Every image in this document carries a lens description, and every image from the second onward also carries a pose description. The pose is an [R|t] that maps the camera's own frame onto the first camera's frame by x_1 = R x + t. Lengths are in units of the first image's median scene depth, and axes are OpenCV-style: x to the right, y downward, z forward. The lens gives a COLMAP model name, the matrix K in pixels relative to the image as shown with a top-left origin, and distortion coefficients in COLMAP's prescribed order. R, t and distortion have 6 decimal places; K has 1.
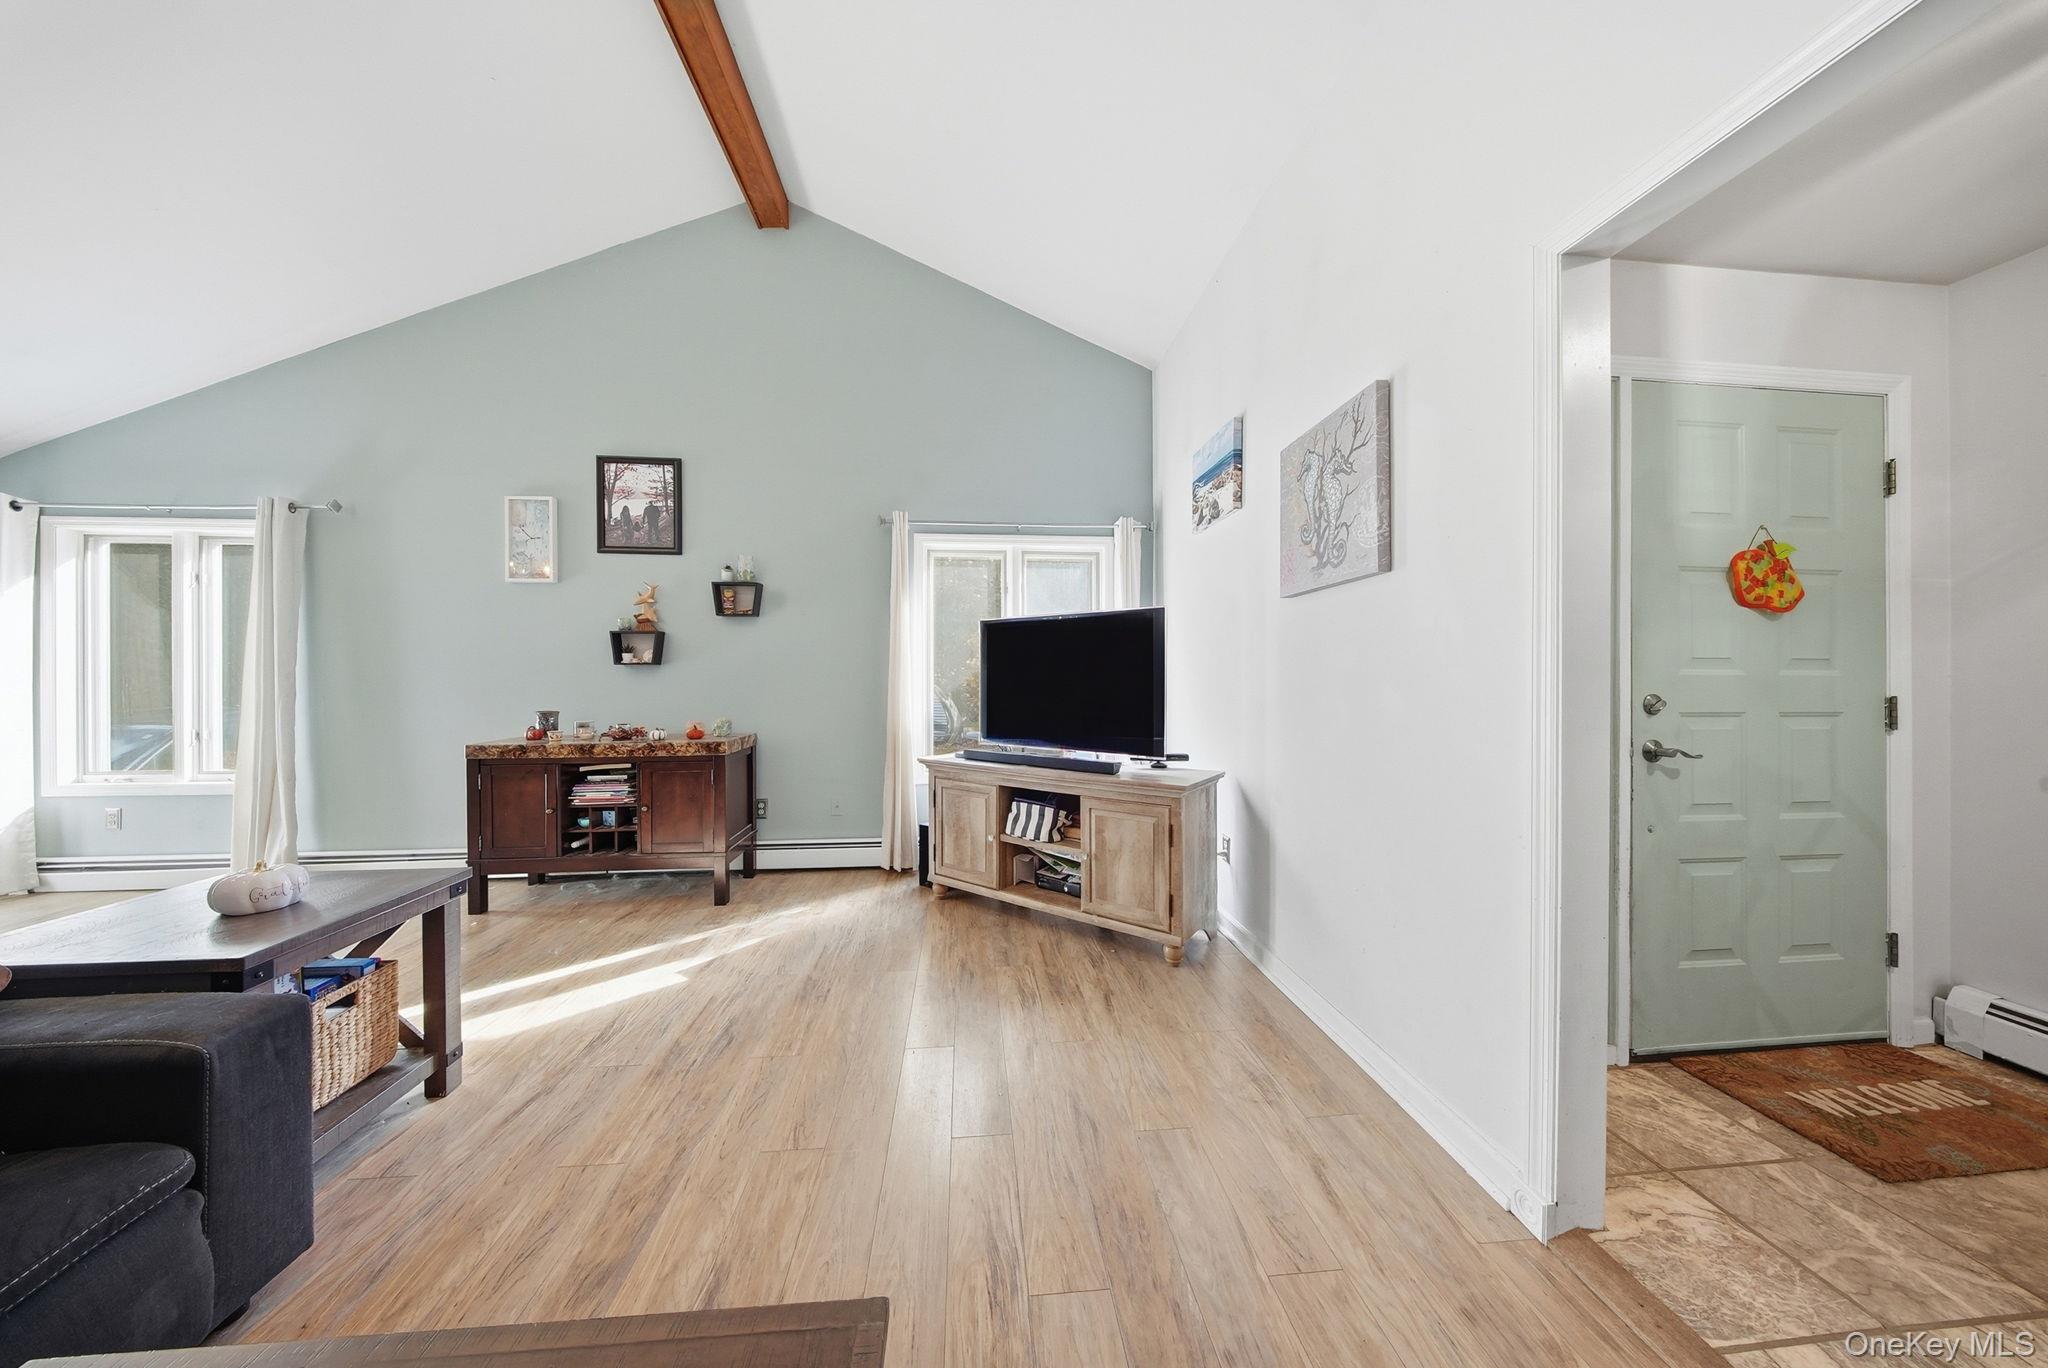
lens RADIAL K [[611.7, 0, 1024.0], [0, 611.7, 684.0], [0, 0, 1]] dist [-0.000791, -0.000002]
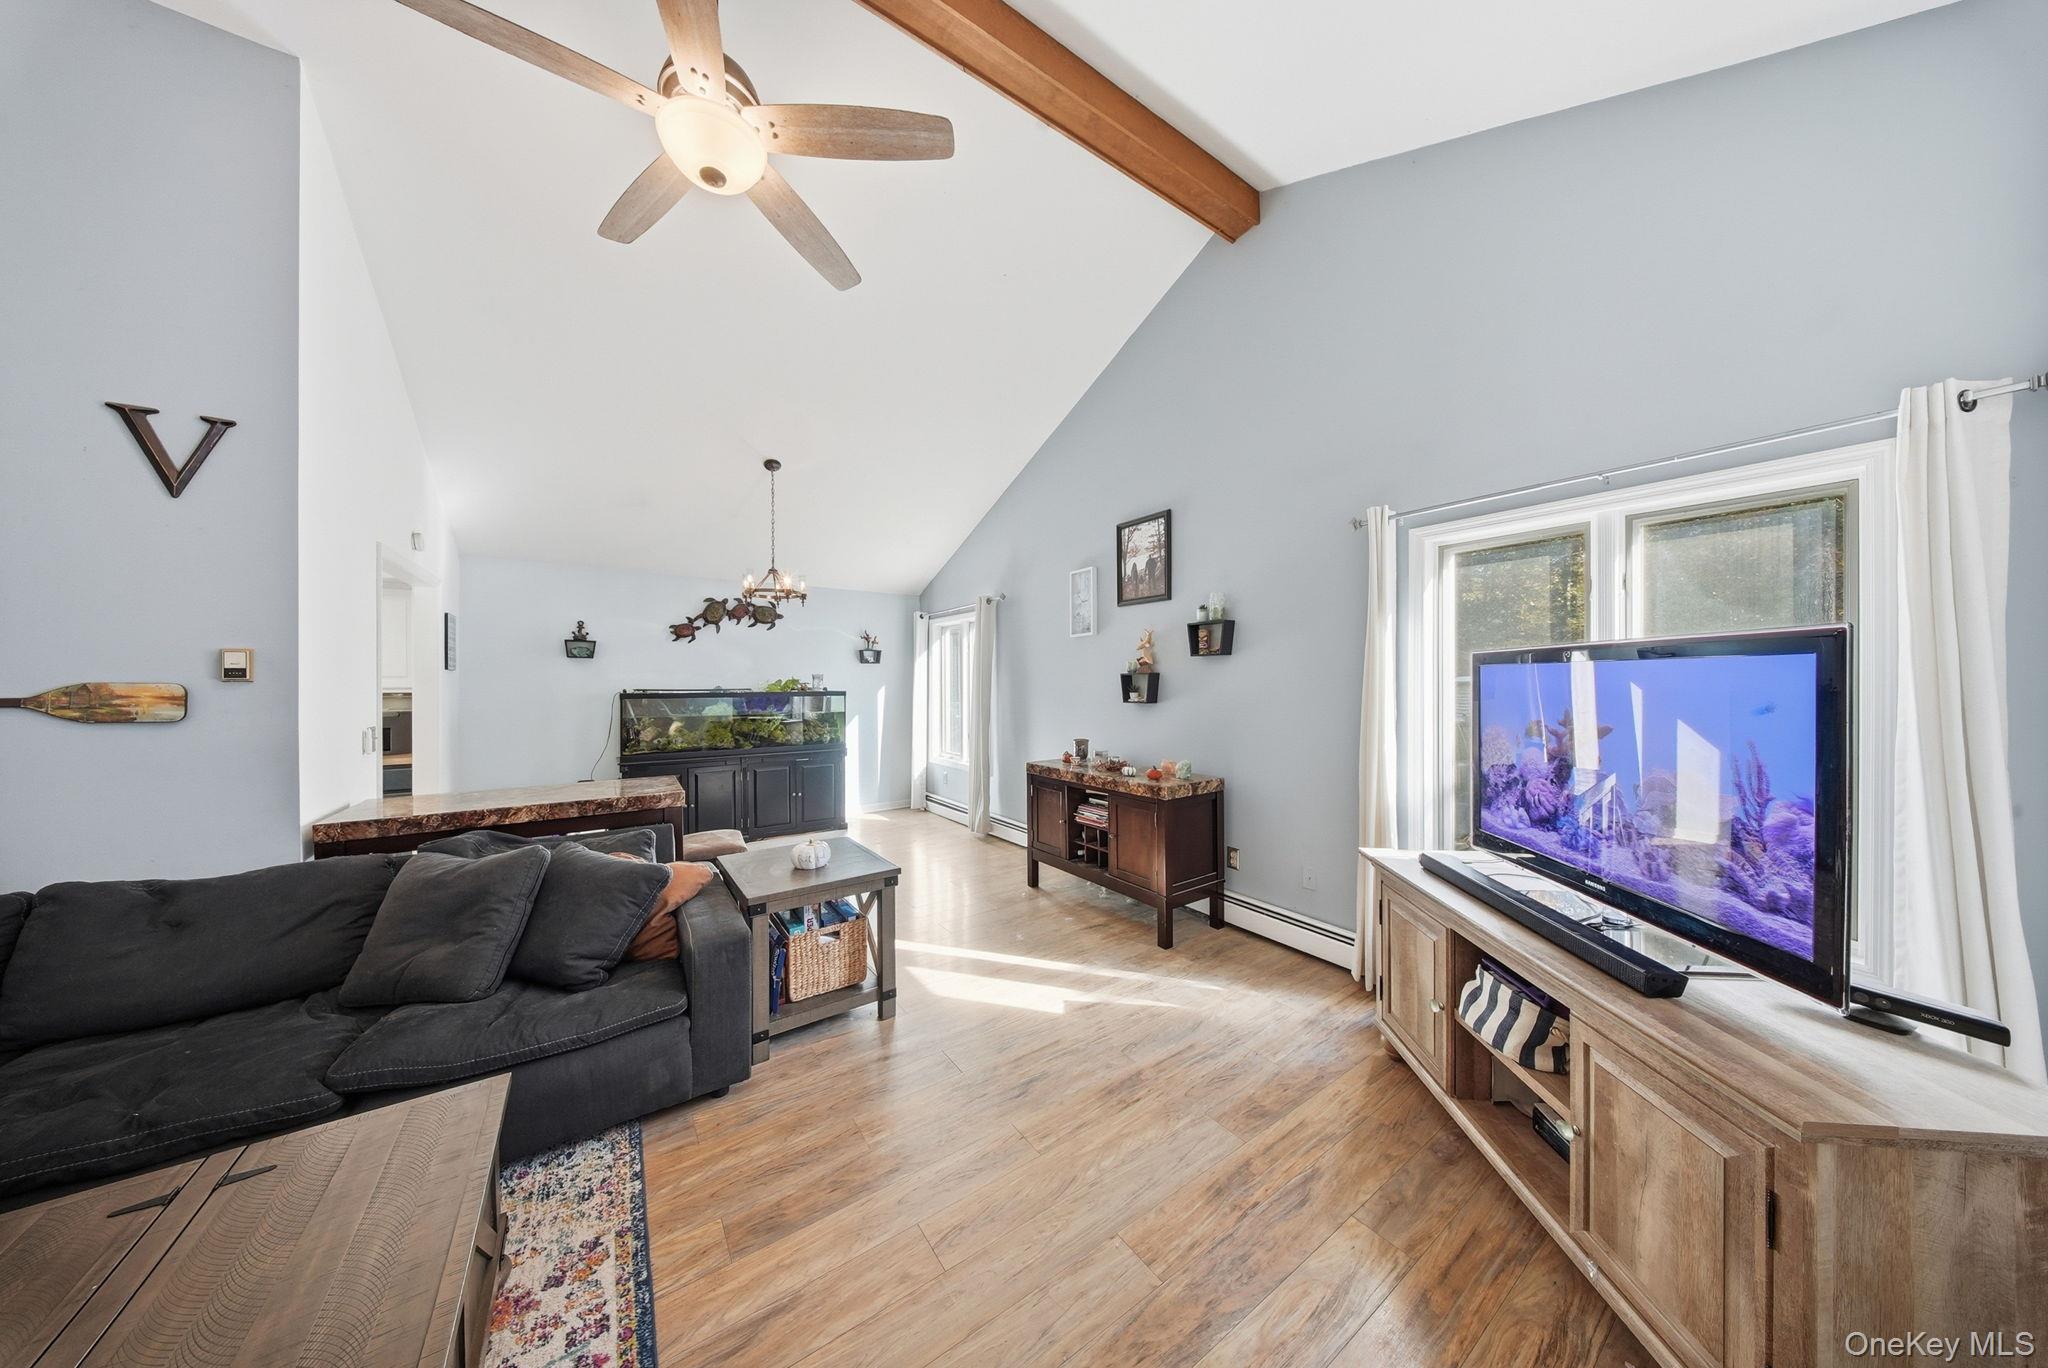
lens RADIAL K [[605.1, 0, 1021.4], [0, 605.1, 687.4], [0, 0, 1]] dist [0.001315, -0.003528]
pose [[0.495573, 0.006714, -0.868541, 0.239682], [-0.005120, 0.999975, 0.004808, -0.068834], [0.868551, 0.002064, 0.495595, 0.280197]]
